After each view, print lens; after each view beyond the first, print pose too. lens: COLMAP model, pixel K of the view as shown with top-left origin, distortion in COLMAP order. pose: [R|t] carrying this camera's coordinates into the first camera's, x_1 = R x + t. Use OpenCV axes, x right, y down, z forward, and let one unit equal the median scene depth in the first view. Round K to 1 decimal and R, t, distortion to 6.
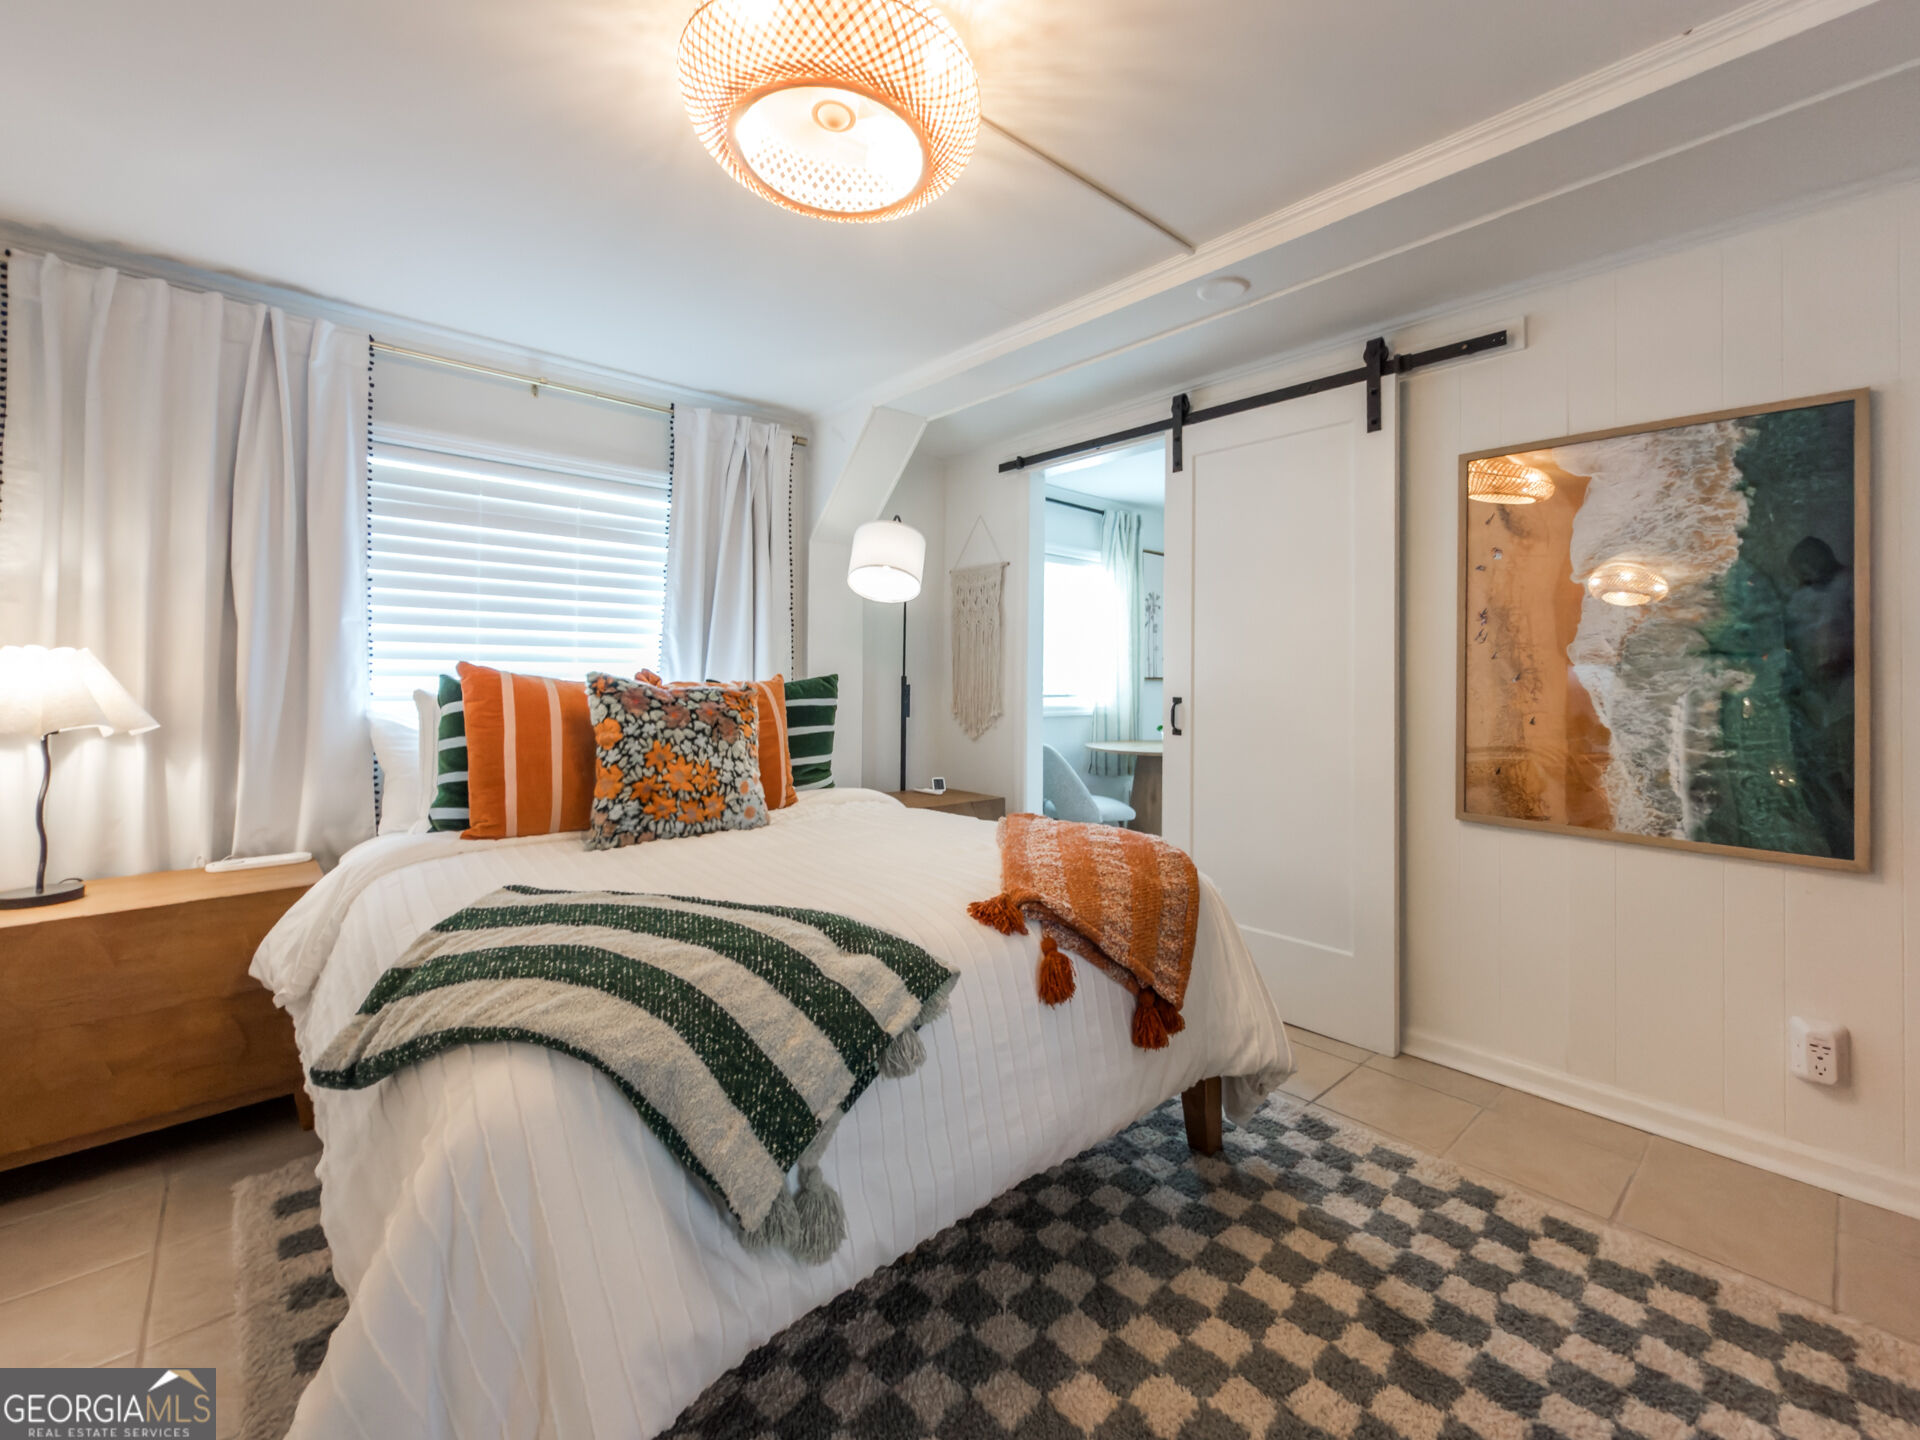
lens RADIAL K [[807.8, 0, 992.8], [0, 807.8, 668.7], [0, 0, 1]] dist [-0.000114, 0.000548]
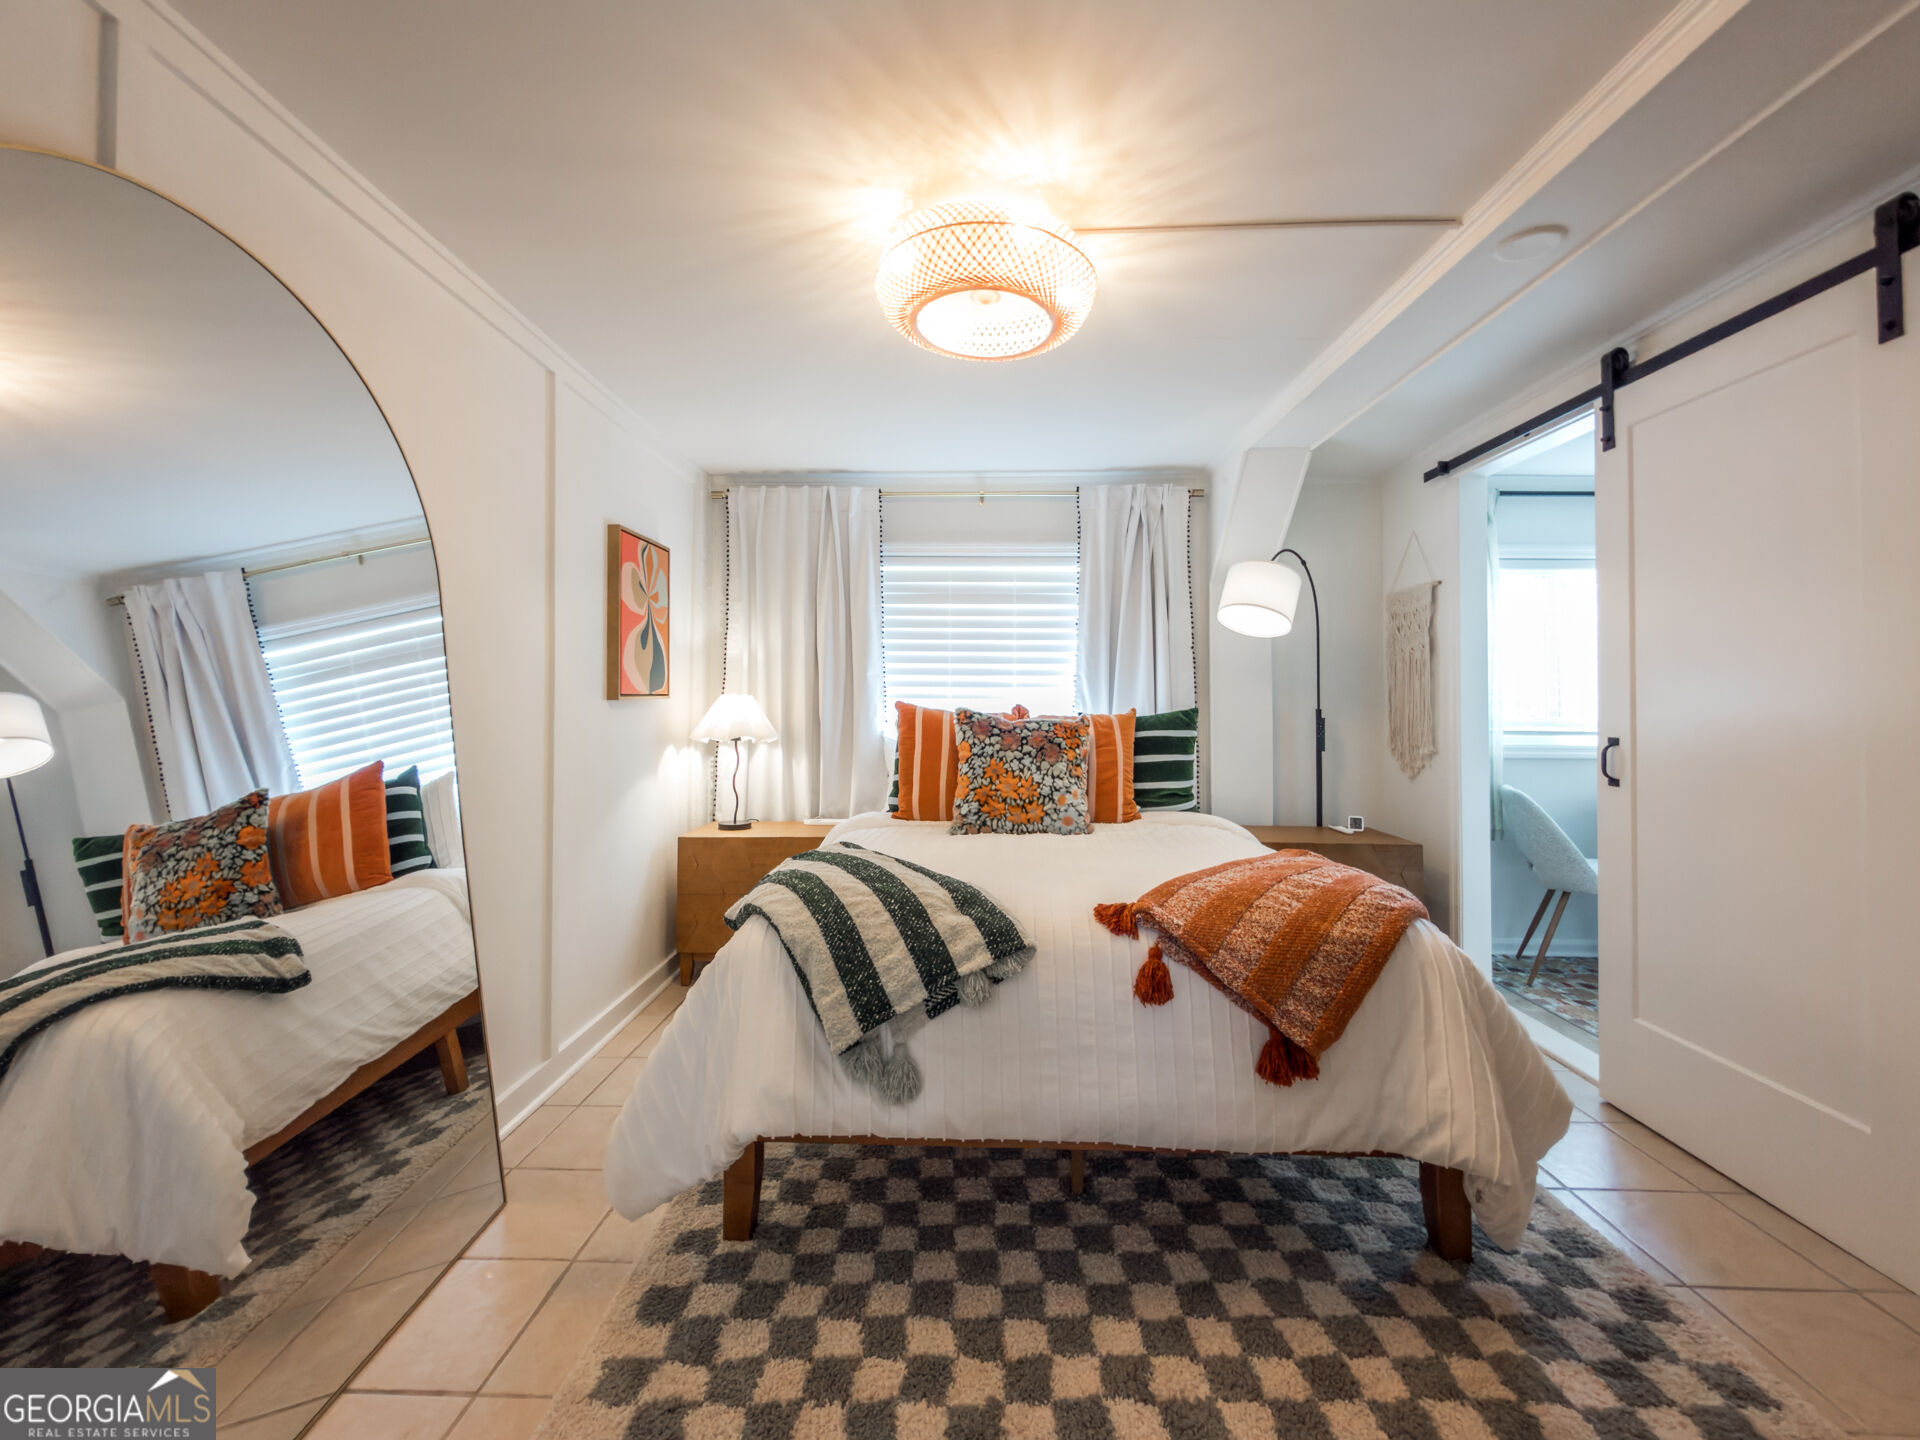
lens RADIAL K [[795.1, 0, 957.9], [0, 795.1, 696.0], [0, 0, 1]] dist [-0.000382, -0.000006]
pose [[0.720973, -0.010187, -0.692889, 0.441724], [0.007567, 0.999948, -0.006827, -0.006395], [0.692922, -0.000321, 0.721012, 0.009094]]
